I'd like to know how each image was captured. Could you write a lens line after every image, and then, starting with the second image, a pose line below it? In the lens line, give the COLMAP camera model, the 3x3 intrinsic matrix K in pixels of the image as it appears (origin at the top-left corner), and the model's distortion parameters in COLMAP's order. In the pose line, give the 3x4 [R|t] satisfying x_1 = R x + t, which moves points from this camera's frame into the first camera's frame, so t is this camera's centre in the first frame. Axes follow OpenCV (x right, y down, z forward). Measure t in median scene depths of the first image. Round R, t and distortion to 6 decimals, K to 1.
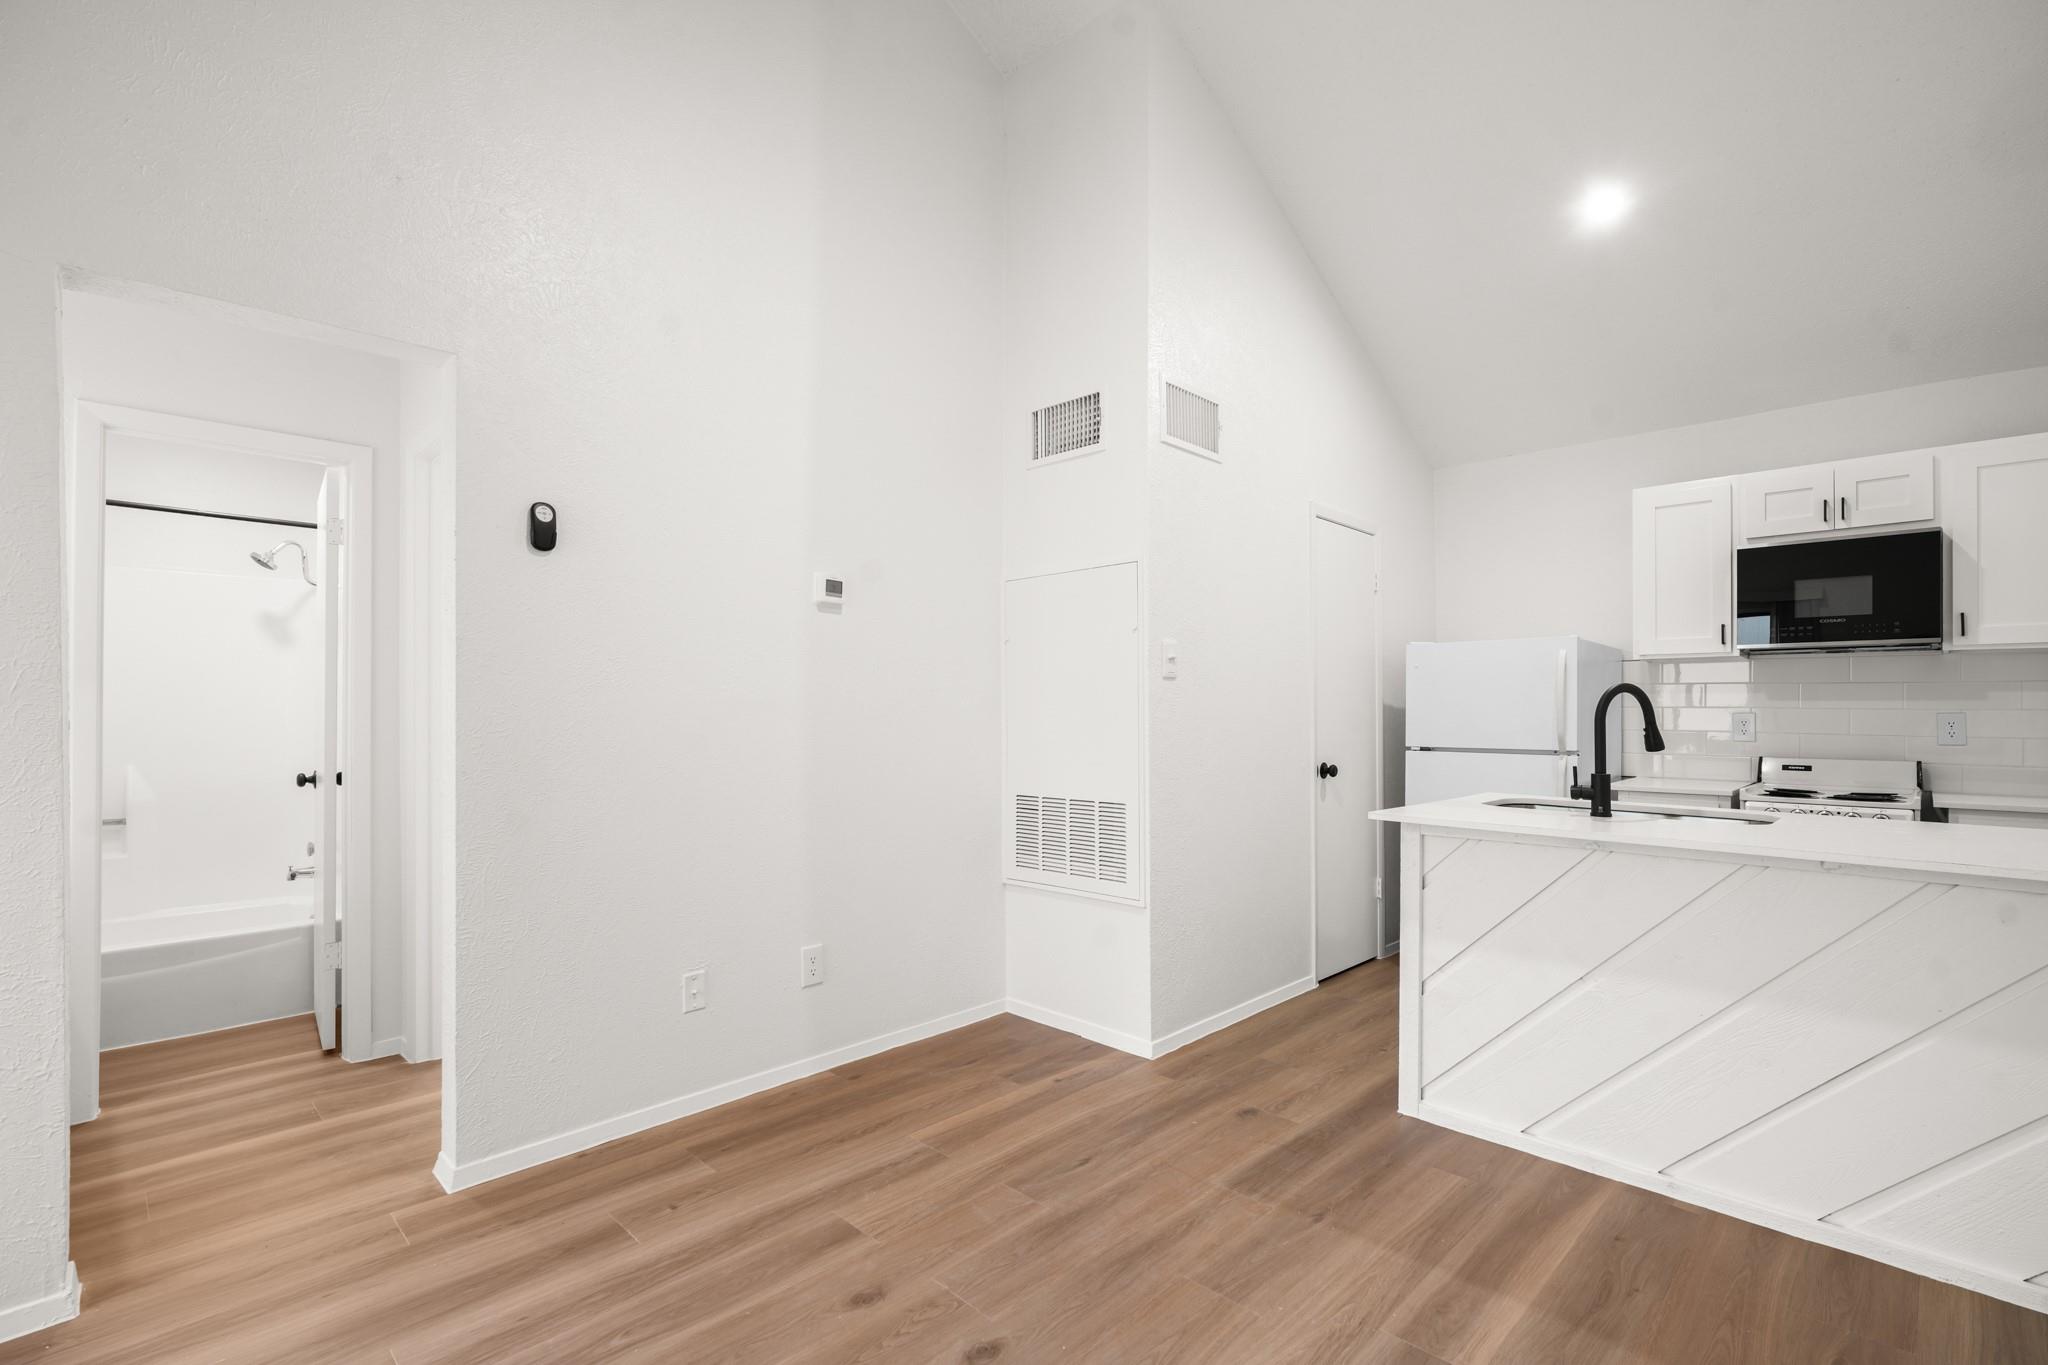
lens RADIAL K [[936.3, 0, 1022.7], [0, 936.3, 697.5], [0, 0, 1]] dist [-0.001344, 0.000554]
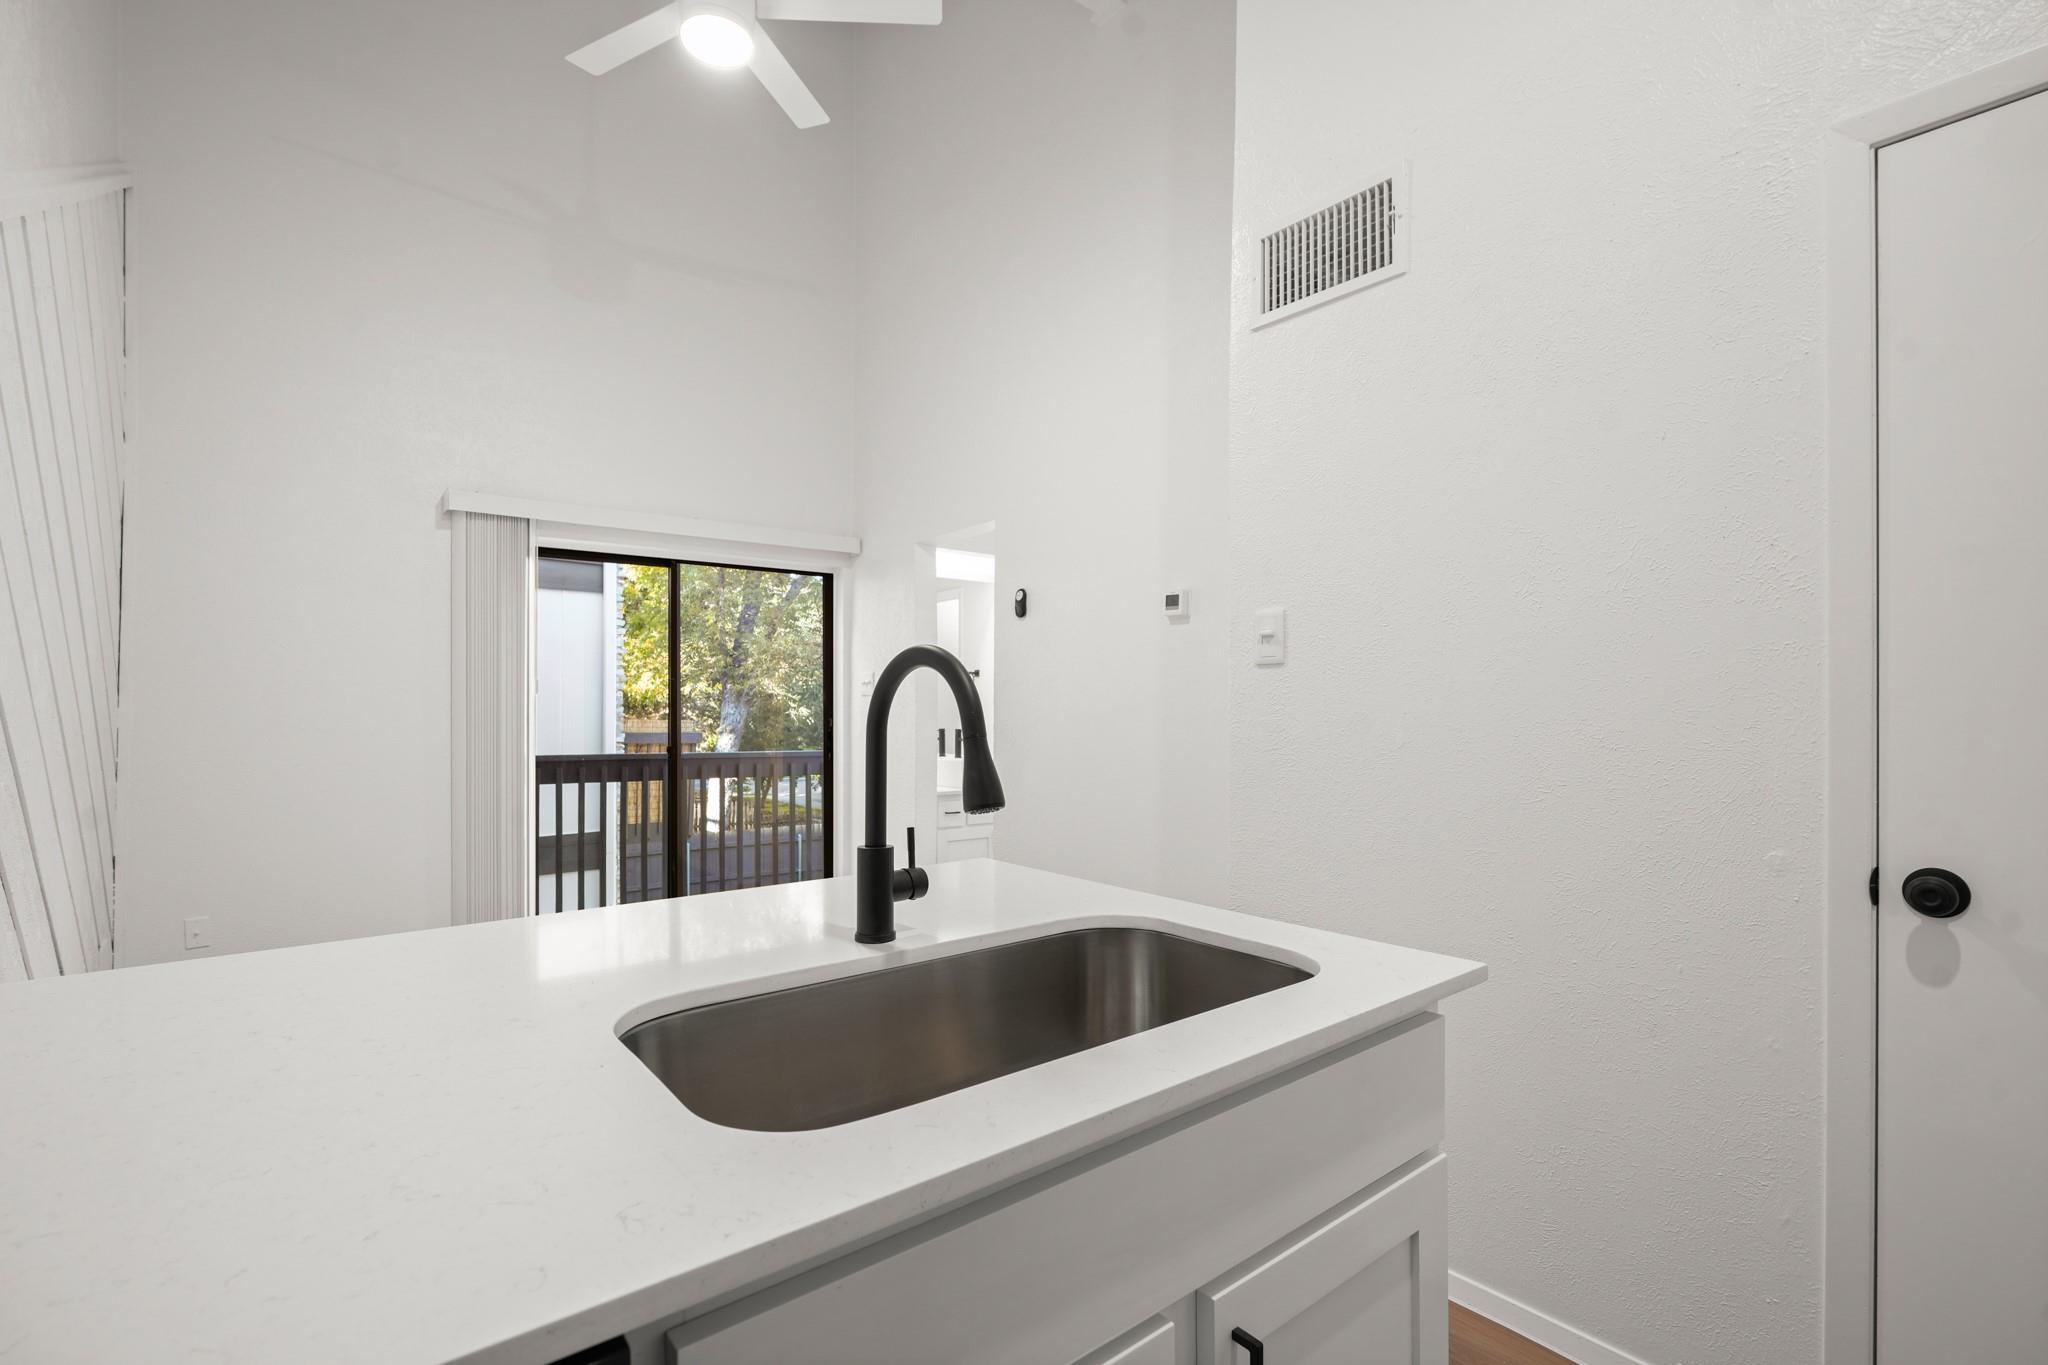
lens RADIAL K [[928.7, 0, 1024.0], [0, 928.7, 682.5], [0, 0, 1]] dist [-0.001344, -0.000024]
pose [[-0.113845, -0.033755, -0.992925, 1.136264], [0.011249, 0.999315, -0.035262, 0.019285], [0.993435, -0.015183, -0.113387, 1.190951]]
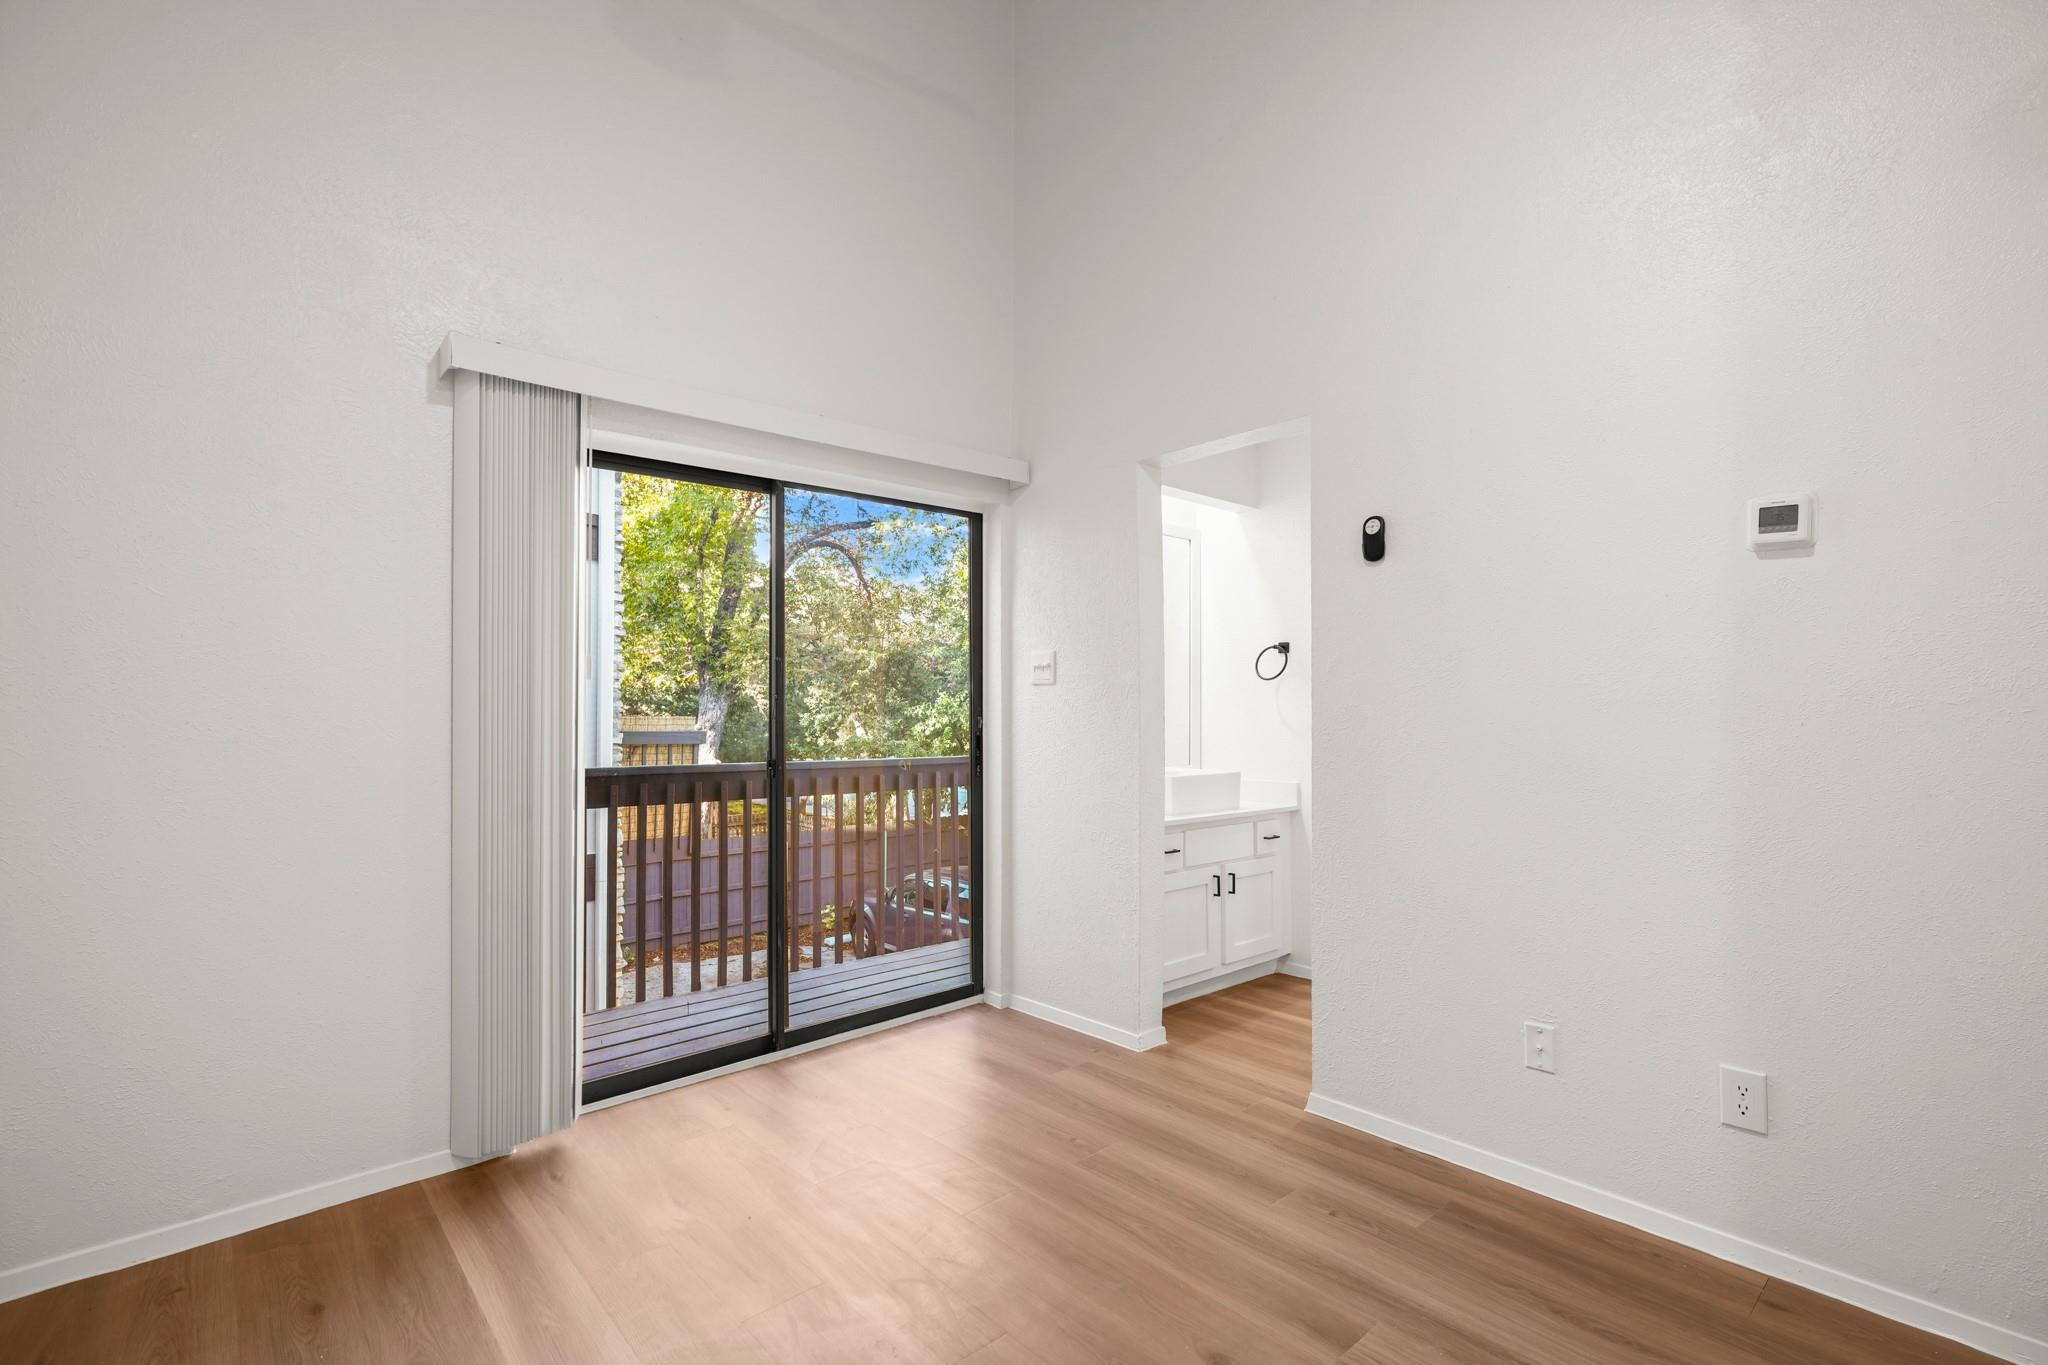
lens RADIAL K [[928.7, 0, 1024.0], [0, 928.7, 682.5], [0, 0, 1]] dist [-0.001344, -0.000024]
pose [[-0.059027, -0.027315, -0.997883, 0.568113], [0.011165, 0.999545, -0.028021, 0.008089], [0.998194, -0.012796, -0.058695, 0.659761]]
